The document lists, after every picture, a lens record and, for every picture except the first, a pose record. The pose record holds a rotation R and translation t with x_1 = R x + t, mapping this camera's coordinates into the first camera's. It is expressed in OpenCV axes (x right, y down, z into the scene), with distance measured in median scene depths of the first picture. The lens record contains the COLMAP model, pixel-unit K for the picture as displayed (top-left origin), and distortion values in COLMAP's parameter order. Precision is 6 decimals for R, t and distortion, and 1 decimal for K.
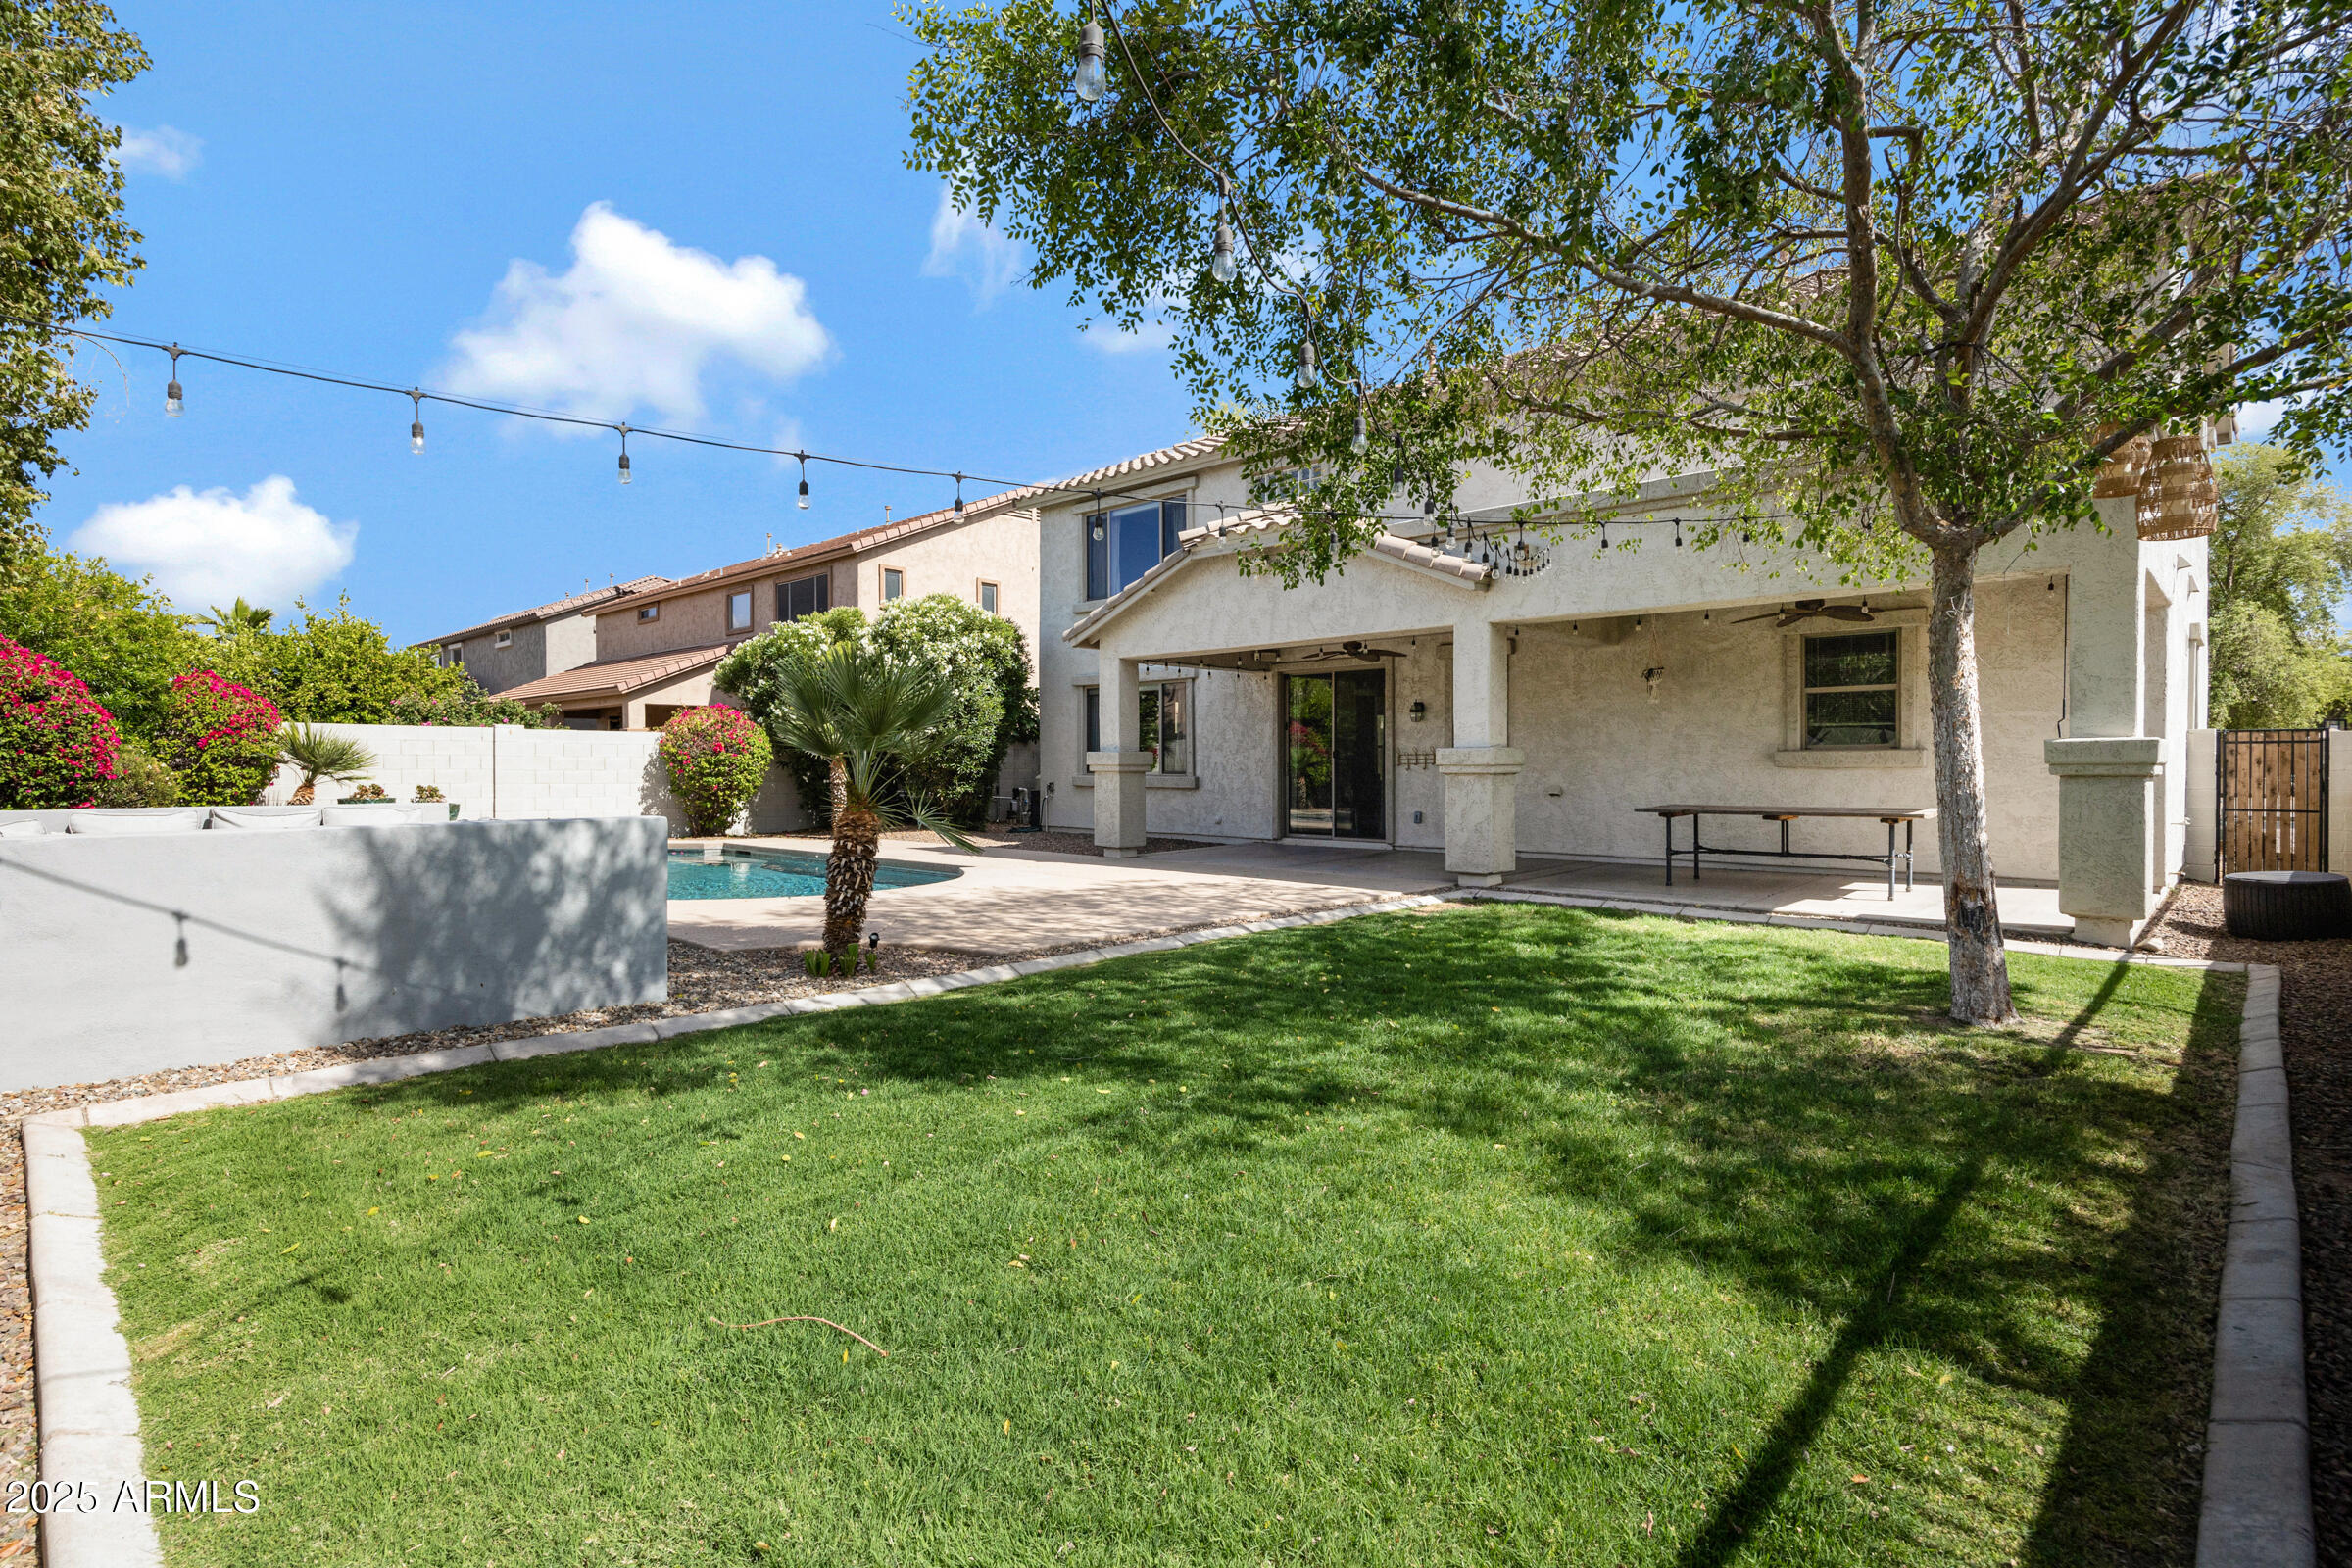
lens RADIAL K [[1163.0, 0, 1182.5], [0, 1163.0, 789.1], [0, 0, 1]] dist [-0.005458, -0.002358]
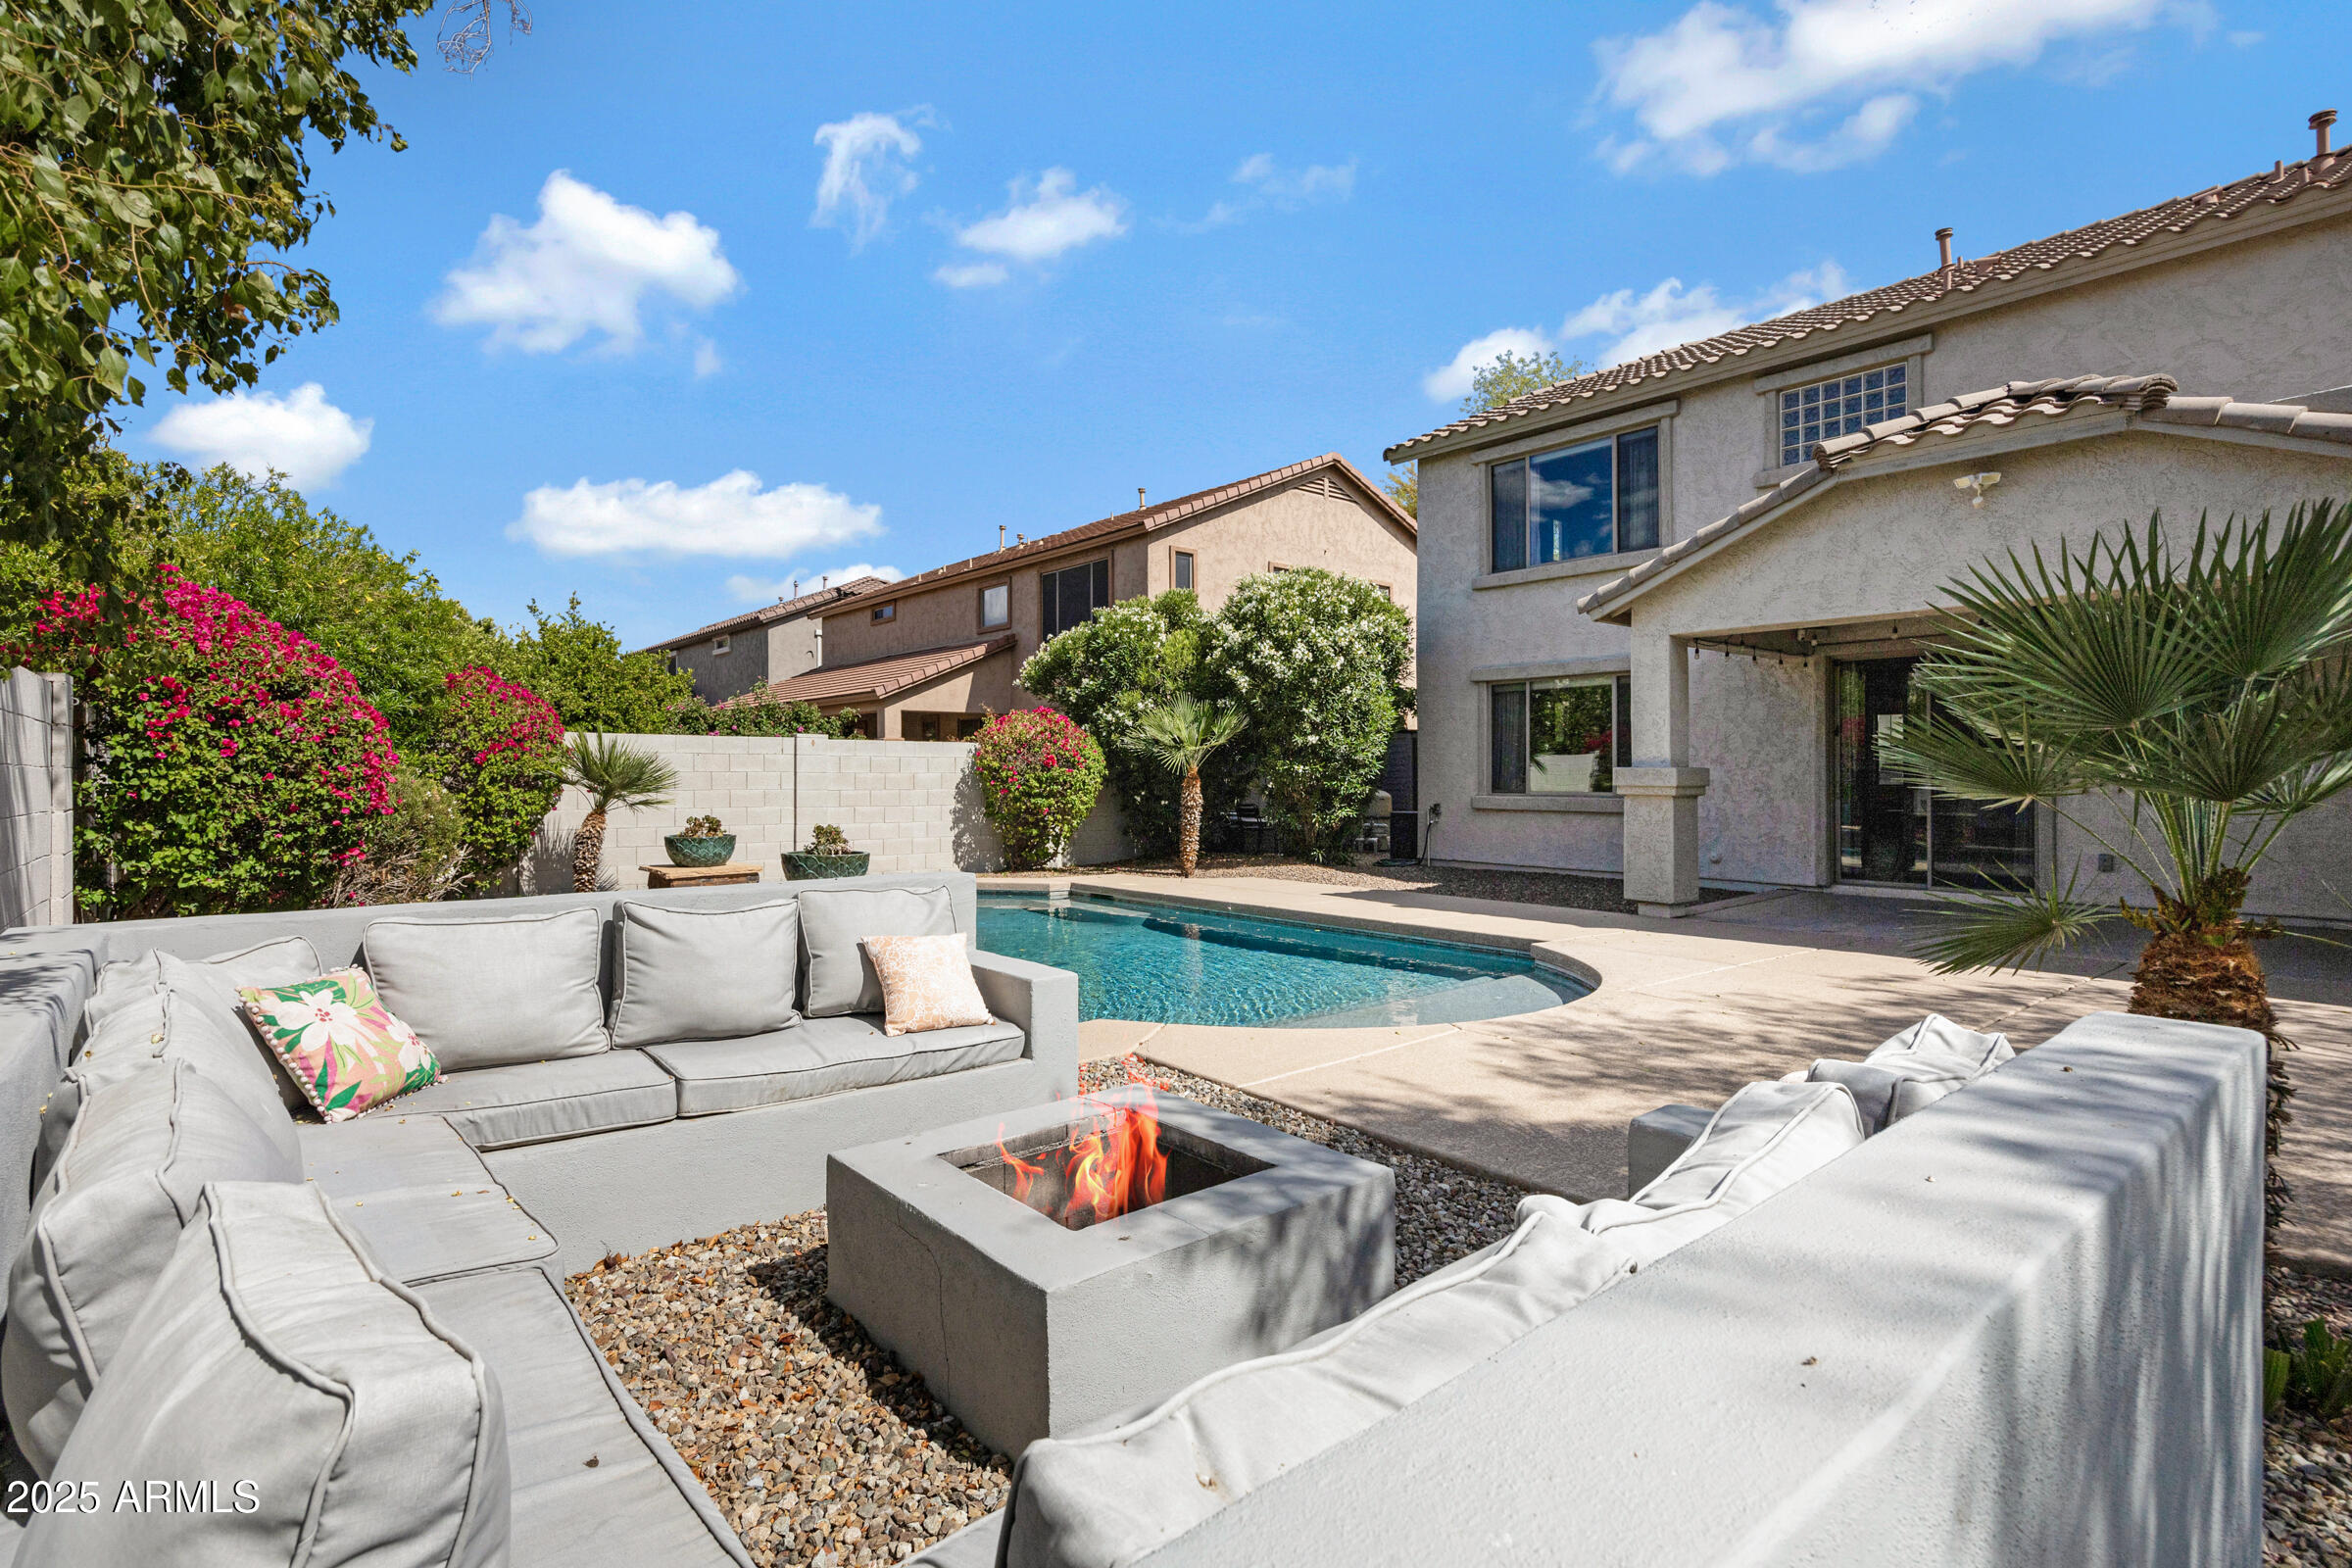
lens RADIAL K [[1161.4, 0, 1167.7], [0, 1161.4, 781.0], [0, 0, 1]] dist [0.002724, 0.000535]
pose [[0.991985, 0.000167, -0.126357, -0.211649], [-0.001910, 0.999905, -0.013669, -0.011088], [0.126343, 0.013800, 0.991891, 0.207831]]
